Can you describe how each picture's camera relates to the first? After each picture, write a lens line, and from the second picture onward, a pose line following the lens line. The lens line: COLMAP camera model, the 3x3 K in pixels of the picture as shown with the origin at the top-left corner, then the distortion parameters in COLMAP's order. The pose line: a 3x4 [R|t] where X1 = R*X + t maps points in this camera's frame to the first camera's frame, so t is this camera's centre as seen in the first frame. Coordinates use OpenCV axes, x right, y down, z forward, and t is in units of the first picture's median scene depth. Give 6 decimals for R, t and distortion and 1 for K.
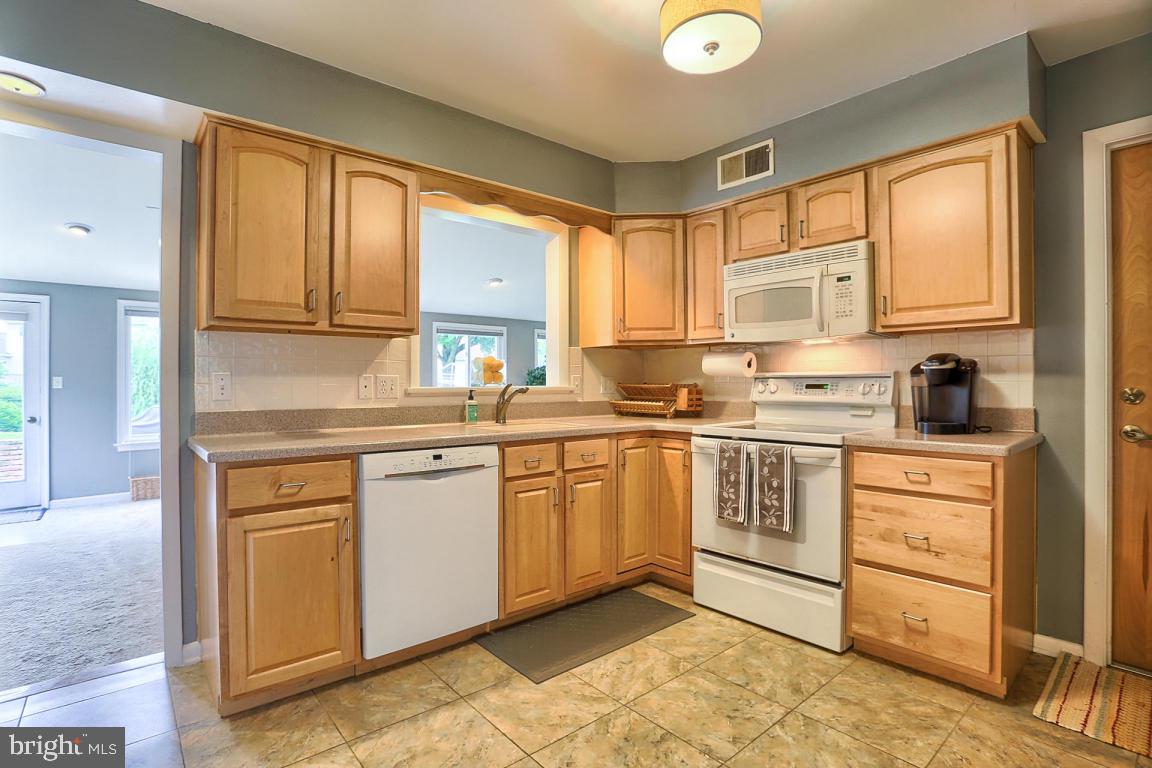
lens RADIAL K [[558.8, 0, 571.1], [0, 558.8, 378.2], [0, 0, 1]] dist [-0.067898, 0.027897]
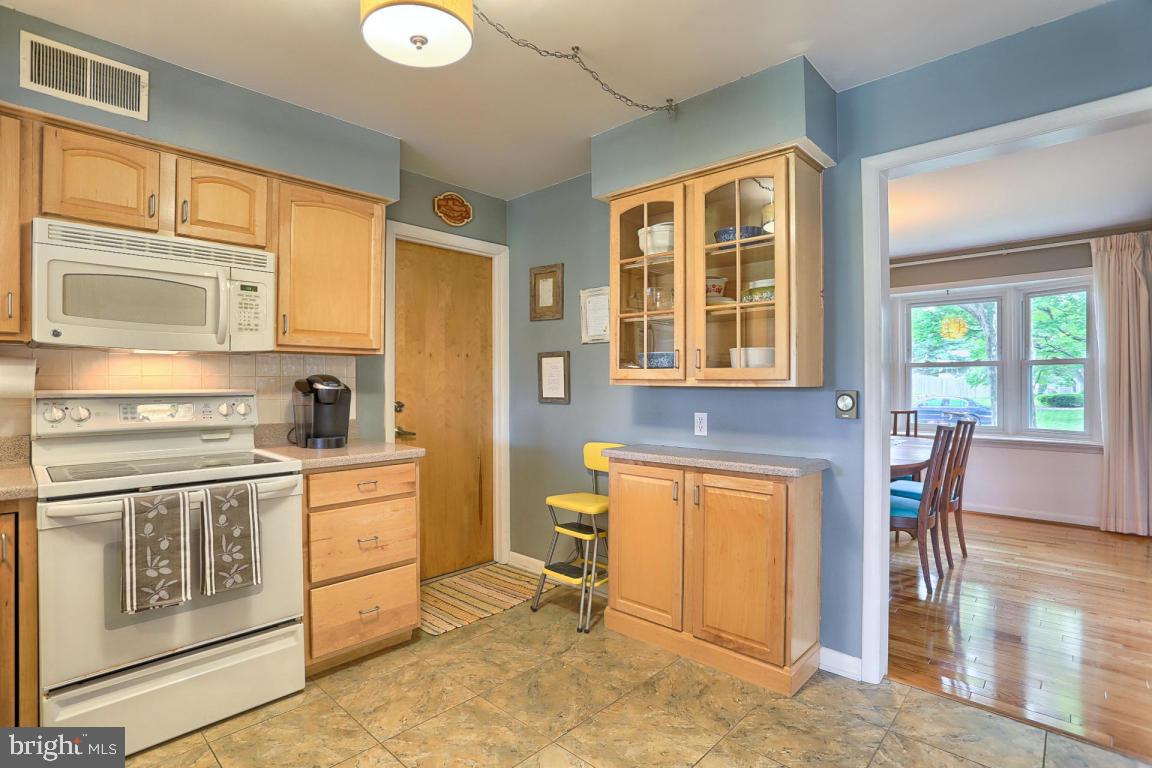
lens RADIAL K [[558.8, 0, 564.6], [0, 558.8, 382.2], [0, 0, 1]] dist [-0.067898, 0.027897]
pose [[-0.098192, 0.005500, 0.995152, -0.453807], [-0.003678, 0.999976, -0.005889, -0.024258], [-0.995161, -0.004239, -0.098170, 0.585762]]
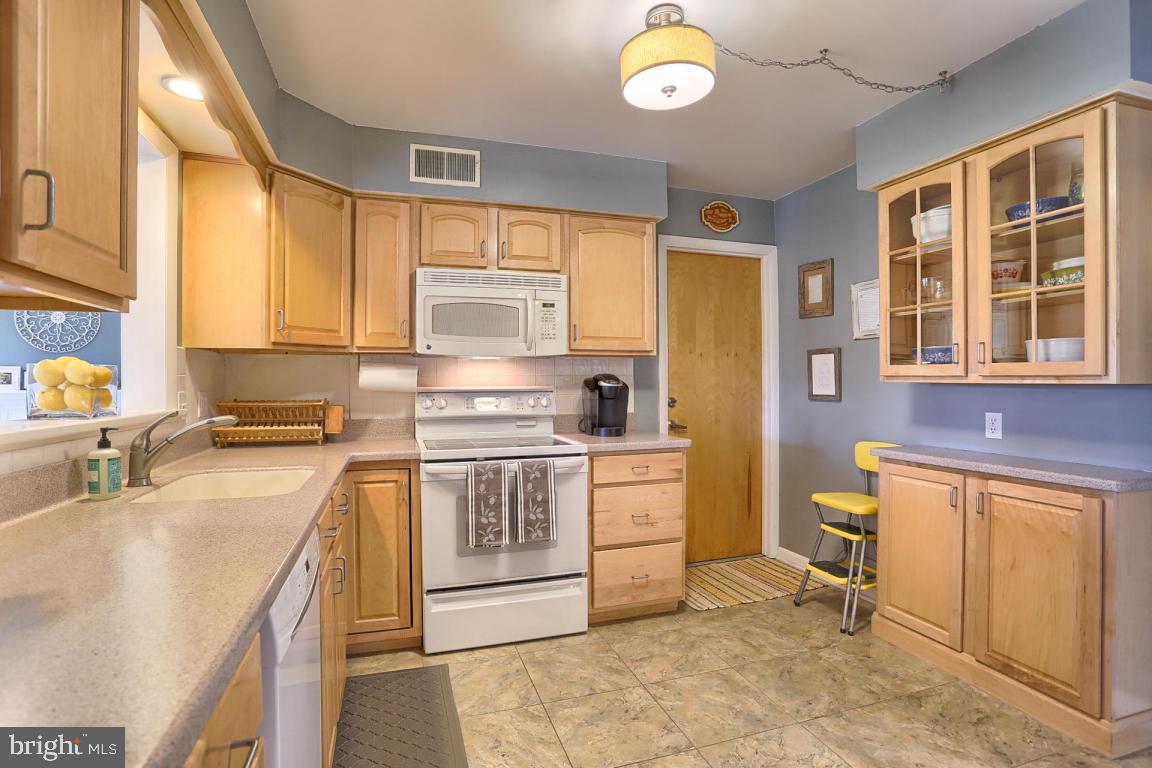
lens RADIAL K [[558.8, 0, 568.8], [0, 558.8, 381.2], [0, 0, 1]] dist [-0.067898, 0.027897]
pose [[0.389374, 0.002549, 0.921076, -0.553390], [-0.002050, 0.999996, -0.001900, -0.023961], [-0.921077, -0.001148, 0.389378, 0.527095]]
